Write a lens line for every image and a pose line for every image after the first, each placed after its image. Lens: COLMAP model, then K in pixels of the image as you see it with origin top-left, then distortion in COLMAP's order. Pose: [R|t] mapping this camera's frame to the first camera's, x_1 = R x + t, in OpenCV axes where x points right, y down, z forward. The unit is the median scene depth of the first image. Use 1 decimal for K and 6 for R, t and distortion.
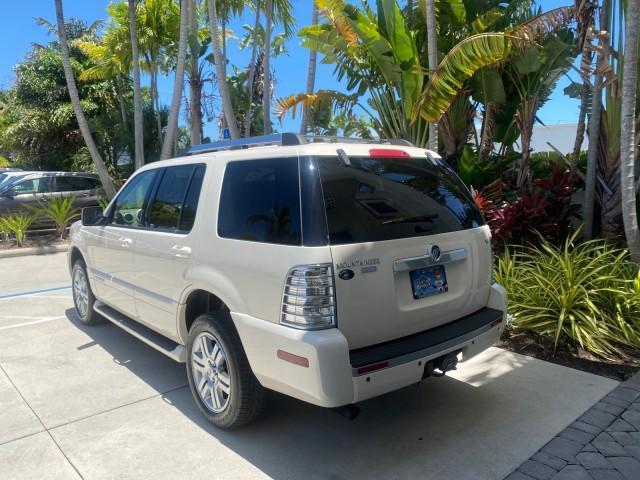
lens RADIAL K [[486.5, 0, 322.2], [0, 486.5, 236.5], [0, 0, 1]] dist [0.003978, -0.002126]
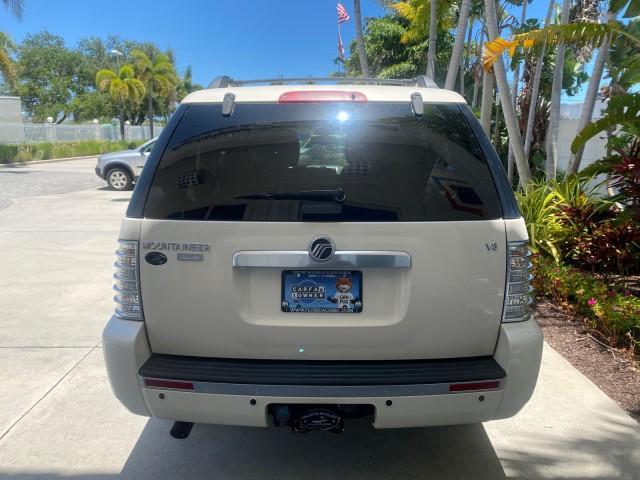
lens RADIAL K [[487.2, 0, 320.9], [0, 487.2, 234.8], [0, 0, 1]] dist [0.000848, 0.000496]
pose [[0.753198, 0.132283, -0.644356, 0.548221], [-0.084040, 0.990895, 0.105190, -0.045983], [0.652403, -0.025077, 0.757457, 0.429270]]
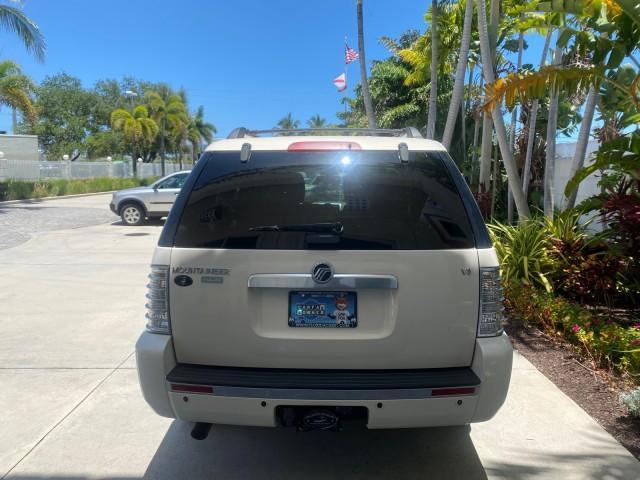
lens RADIAL K [[486.5, 0, 322.2], [0, 486.5, 236.5], [0, 0, 1]] dist [0.003978, -0.002126]
pose [[0.744765, 0.088811, -0.661391, 0.625547], [-0.085733, 0.995625, 0.037152, -0.045391], [0.661797, 0.029034, 0.749121, 0.353288]]
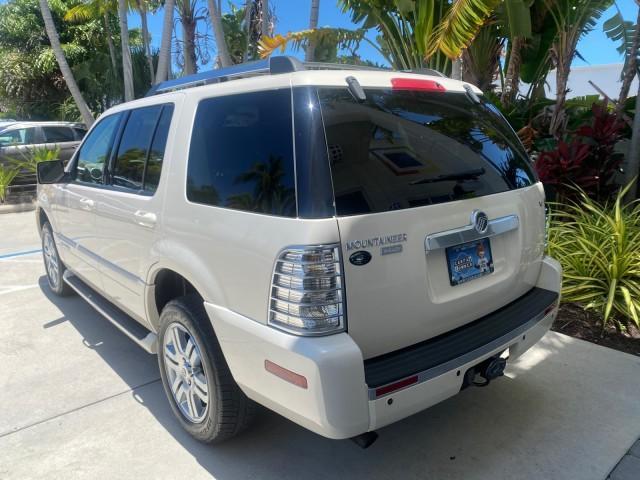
lens RADIAL K [[489.2, 0, 319.8], [0, 489.2, 236.6], [0, 0, 1]] dist [0.008996, -0.003407]
pose [[0.999856, -0.002987, -0.016717, 0.002071], [0.004616, 0.995150, 0.098257, -0.016060], [0.016343, -0.098320, 0.995021, 0.219704]]
